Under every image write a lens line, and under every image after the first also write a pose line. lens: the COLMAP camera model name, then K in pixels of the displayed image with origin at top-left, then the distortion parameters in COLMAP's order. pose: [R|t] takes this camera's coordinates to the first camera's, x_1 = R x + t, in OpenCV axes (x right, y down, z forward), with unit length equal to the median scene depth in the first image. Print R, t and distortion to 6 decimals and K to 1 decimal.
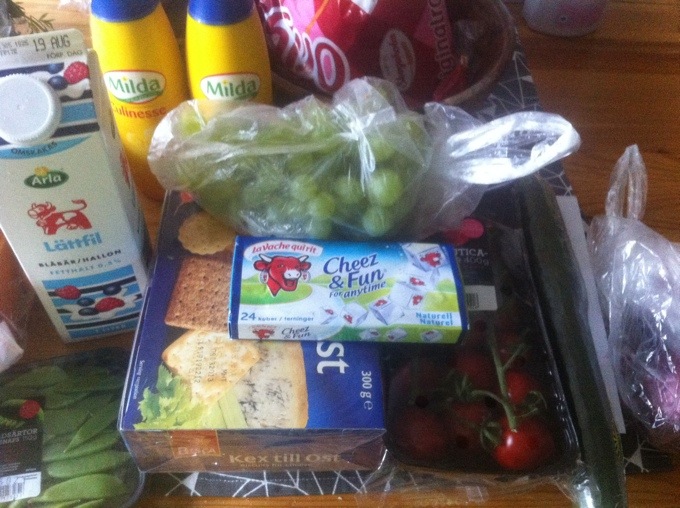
lens RADIAL K [[593.7, 0, 340.0], [0, 593.7, 254.0], [0, 0, 1]] dist [-0.002636, -0.102148]
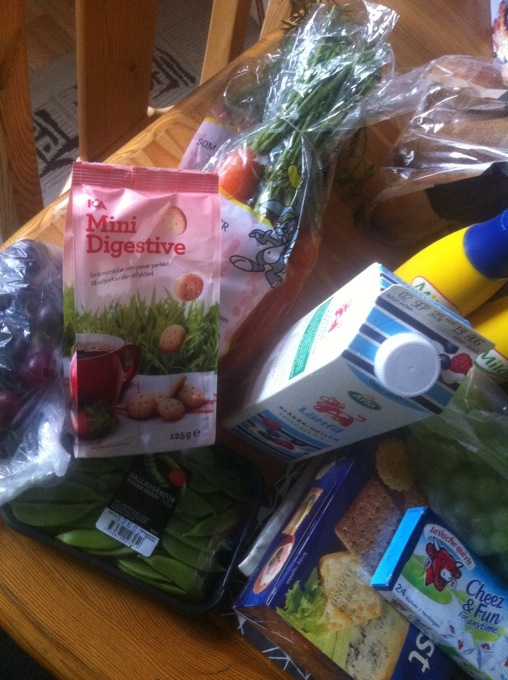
lens RADIAL K [[593.7, 0, 254.0], [0, 593.7, 340.0], [0, 0, 1]] dist [-0.002636, -0.102148]
pose [[0.734082, 0.678823, -0.017976, -0.646595], [-0.671447, 0.729549, 0.130066, -0.196483], [0.101406, -0.083409, 0.991342, -0.110107]]
